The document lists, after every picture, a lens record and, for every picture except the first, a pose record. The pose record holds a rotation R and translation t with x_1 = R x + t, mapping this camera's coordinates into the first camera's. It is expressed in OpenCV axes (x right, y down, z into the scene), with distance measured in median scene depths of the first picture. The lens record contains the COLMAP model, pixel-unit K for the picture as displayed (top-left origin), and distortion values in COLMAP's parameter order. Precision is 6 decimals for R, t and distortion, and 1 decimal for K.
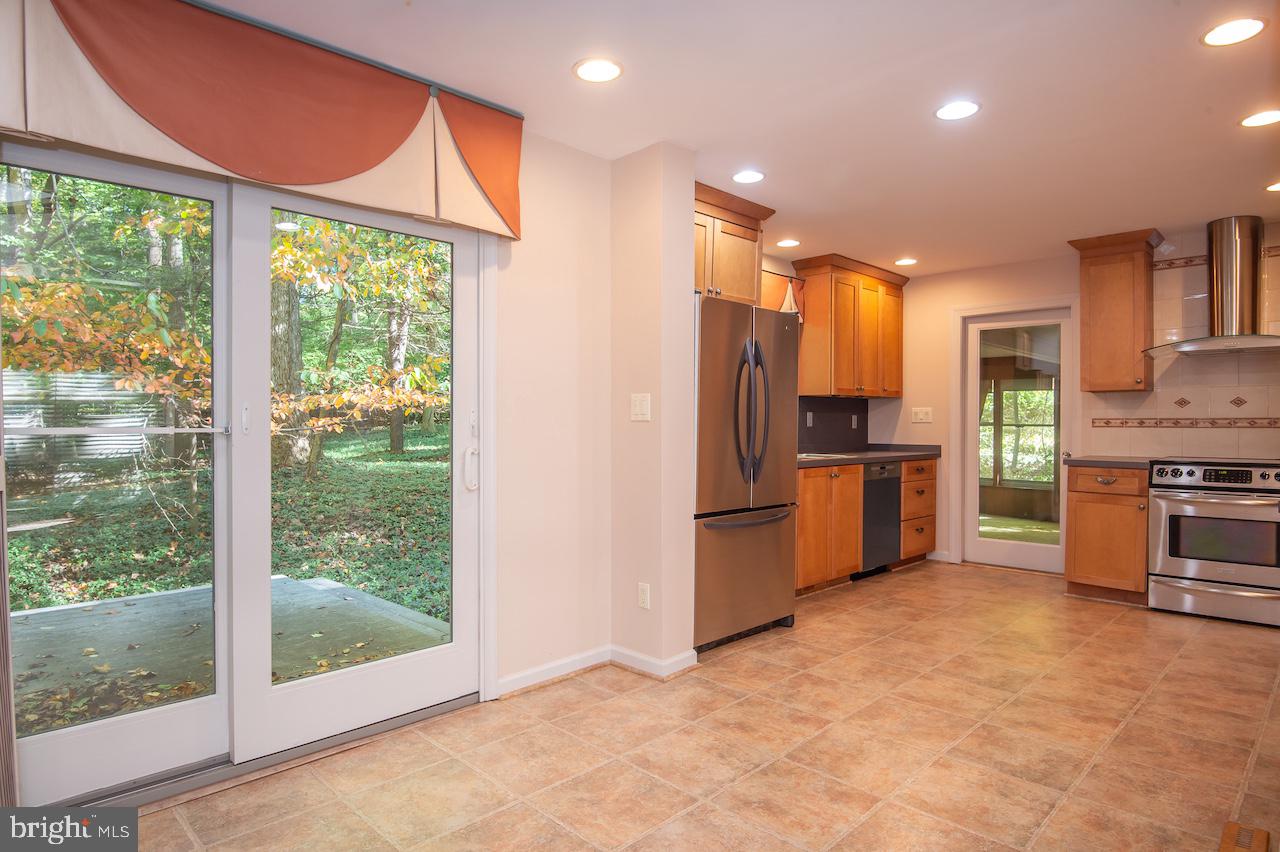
lens RADIAL K [[723.8, 0, 640.0], [0, 723.8, 426.0], [0, 0, 1]] dist [0.019746, -0.038810]
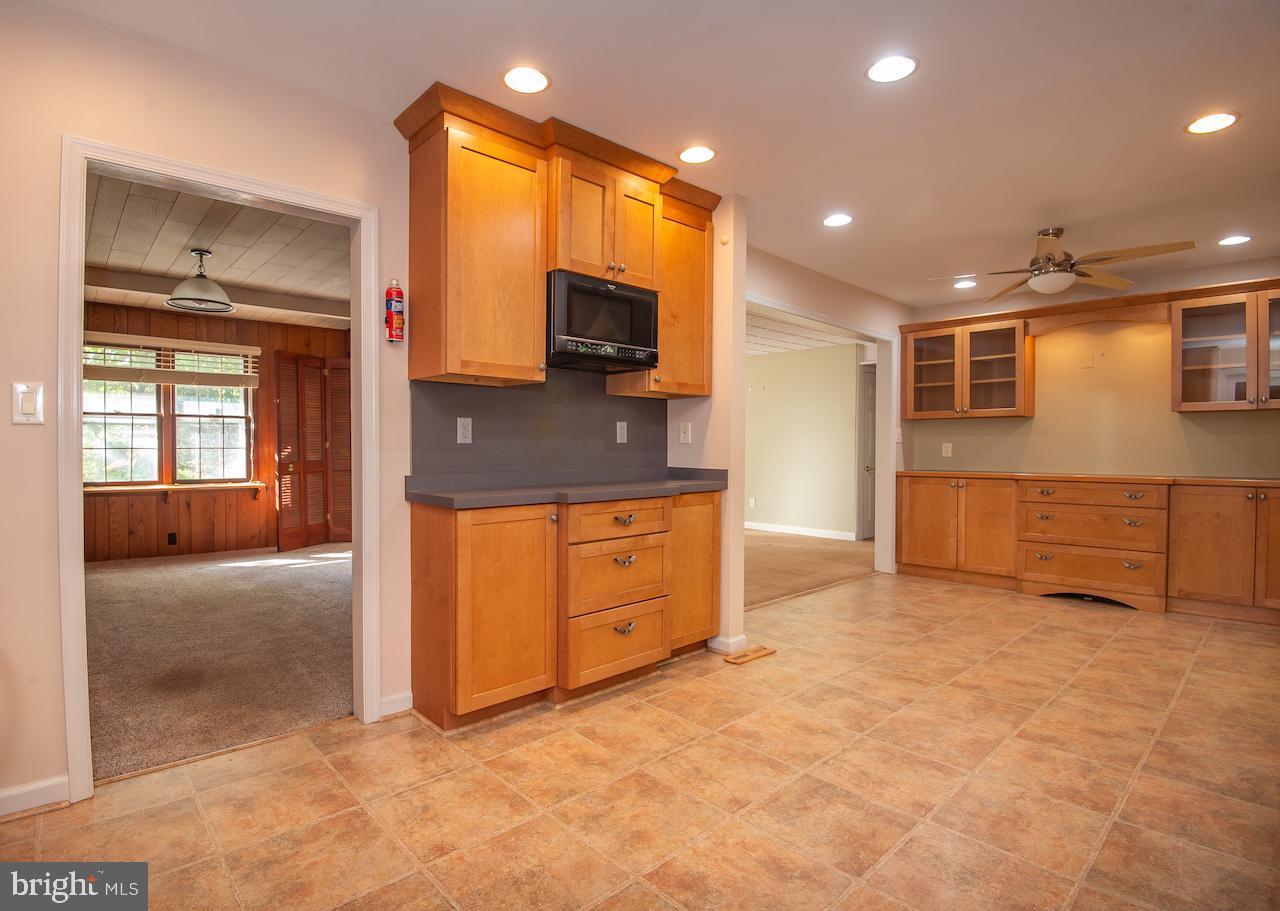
lens RADIAL K [[639.1, 0, 607.8], [0, 639.1, 454.3], [0, 0, 1]] dist [-0.016953, -0.019948]
pose [[-0.998192, -0.005171, 0.059885, 0.478833], [-0.004187, 0.999854, 0.016551, 0.007628], [-0.059962, 0.016270, -0.998068, 1.169905]]
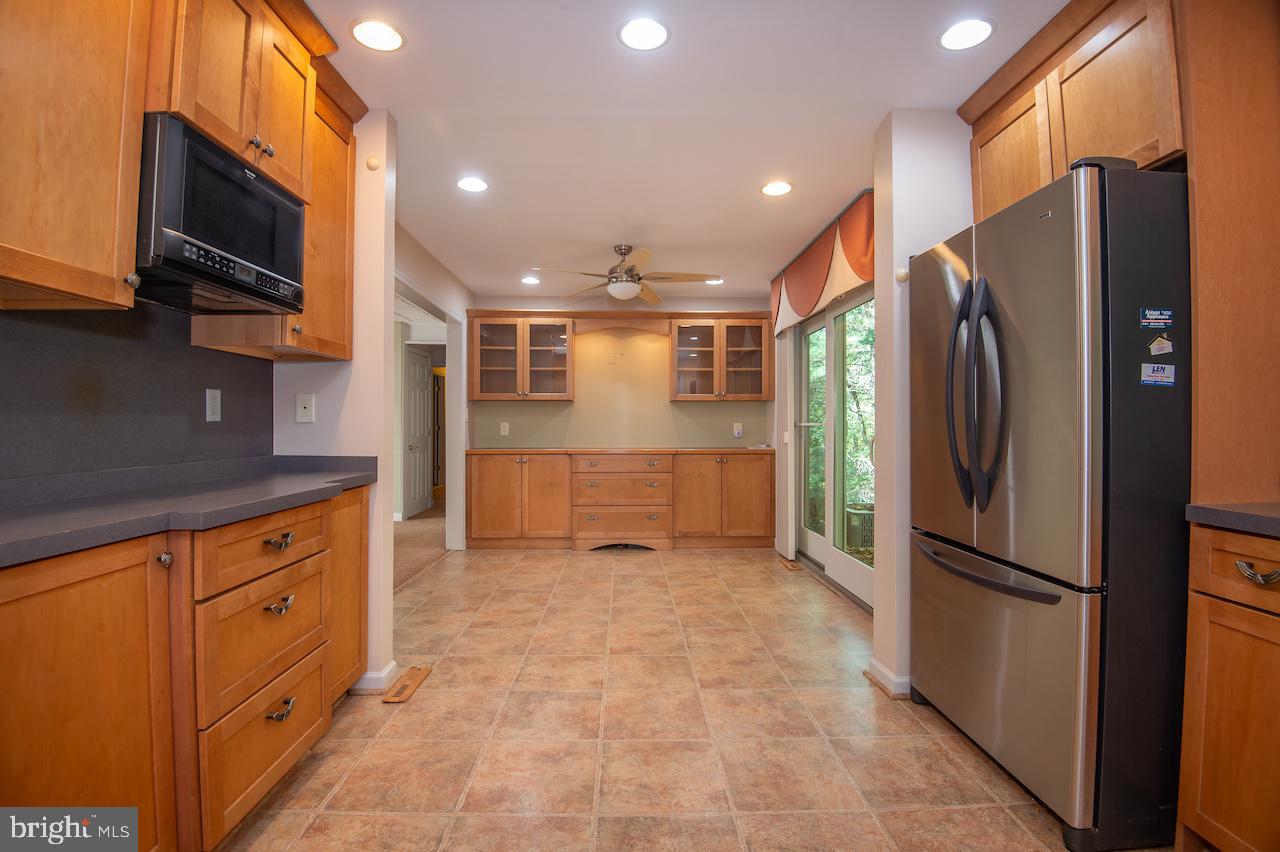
lens RADIAL K [[587.7, 0, 635.9], [0, 587.7, 426.4], [0, 0, 1]] dist [-0.014403, -0.019167]
pose [[-0.693067, -0.004304, -0.720860, 0.606613], [-0.007900, 0.999967, 0.001625, 0.006912], [0.720829, 0.006821, -0.693079, 0.959180]]
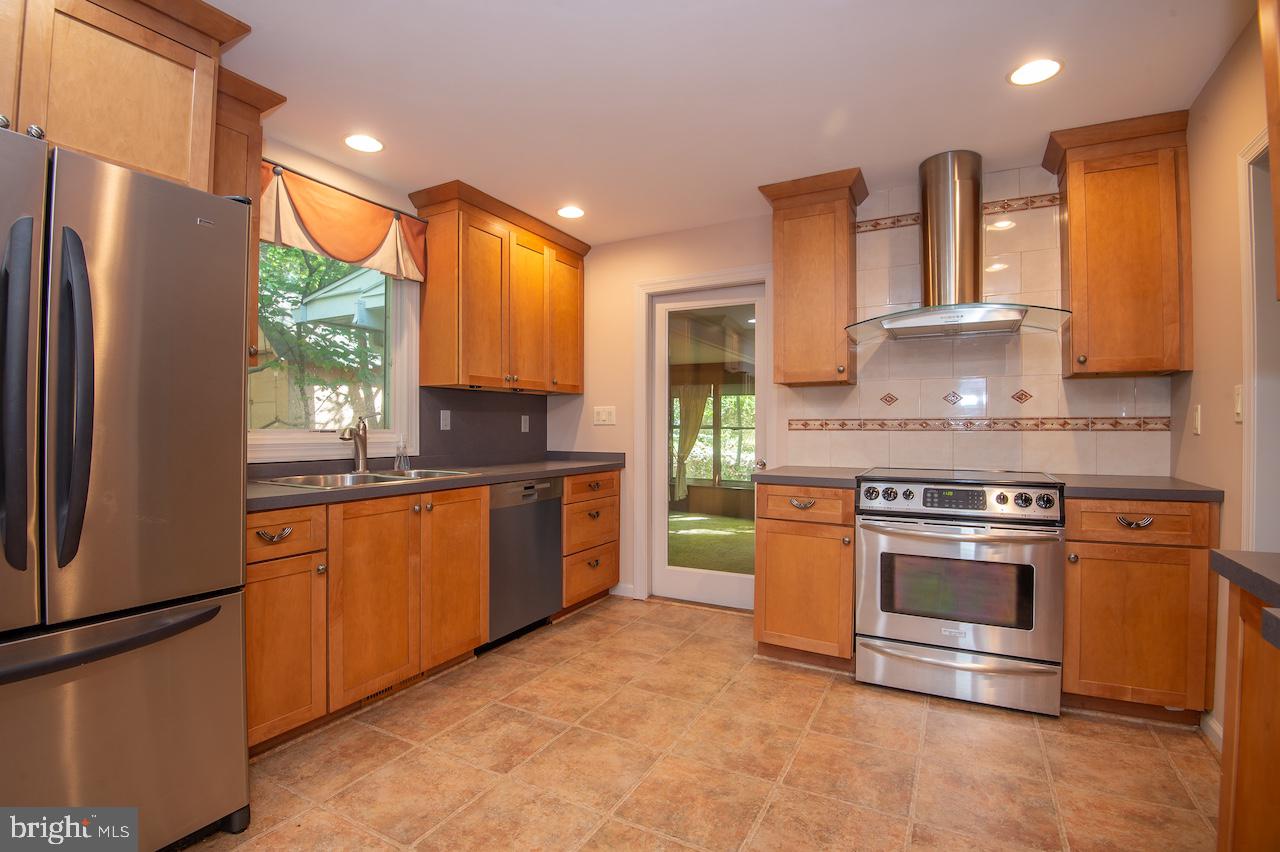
lens RADIAL K [[592.5, 0, 636.3], [0, 592.5, 426.7], [0, 0, 1]] dist [-0.014080, -0.019896]
pose [[0.959708, -0.000732, 0.280997, 0.329172], [0.001885, 0.999991, -0.003836, -0.000023], [-0.280992, 0.004211, 0.959701, 0.497572]]
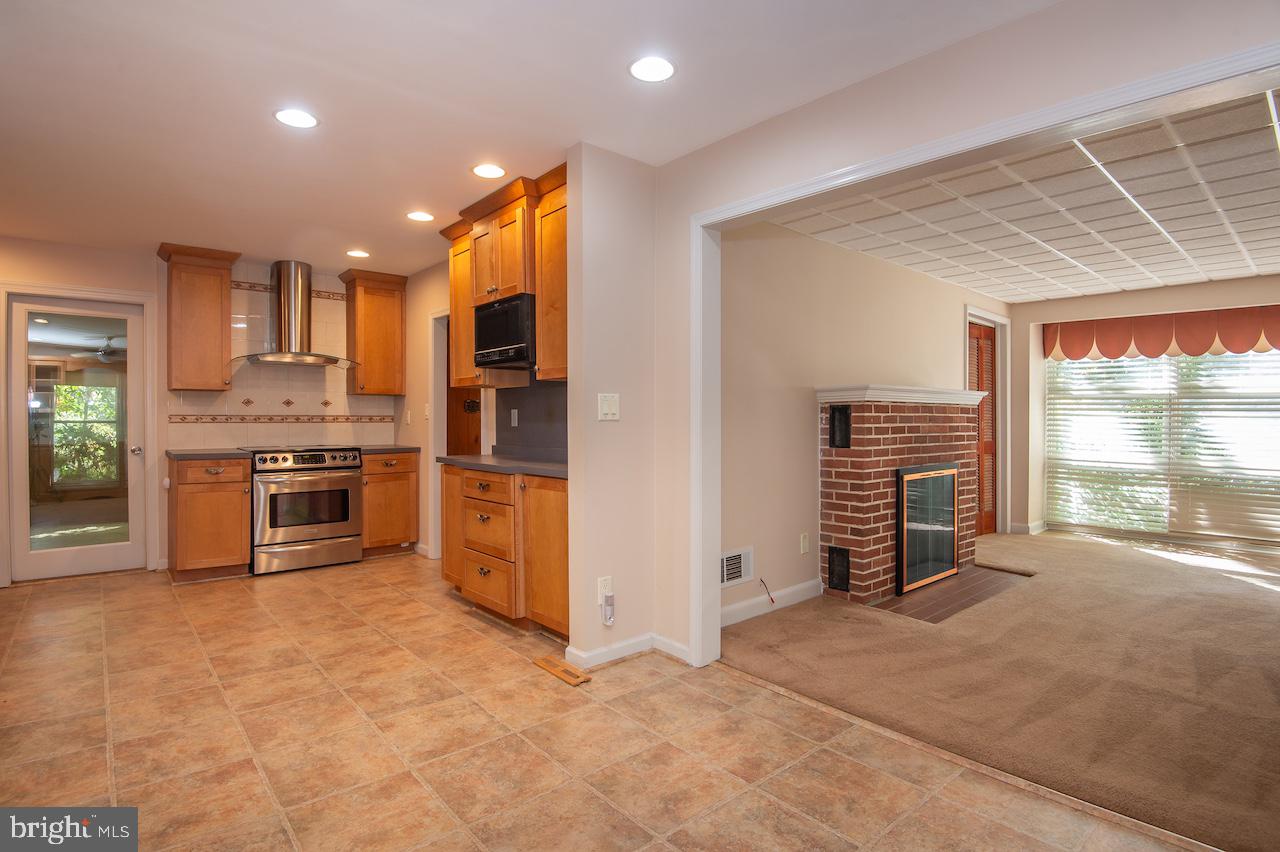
lens RADIAL K [[641.2, 0, 635.9], [0, 641.2, 426.2], [0, 0, 1]] dist [-0.013347, -0.019842]
pose [[0.077846, -0.011802, 0.996896, -0.285840], [0.002777, 0.999929, 0.011621, -0.002992], [-0.996962, 0.001864, 0.077873, 0.294011]]
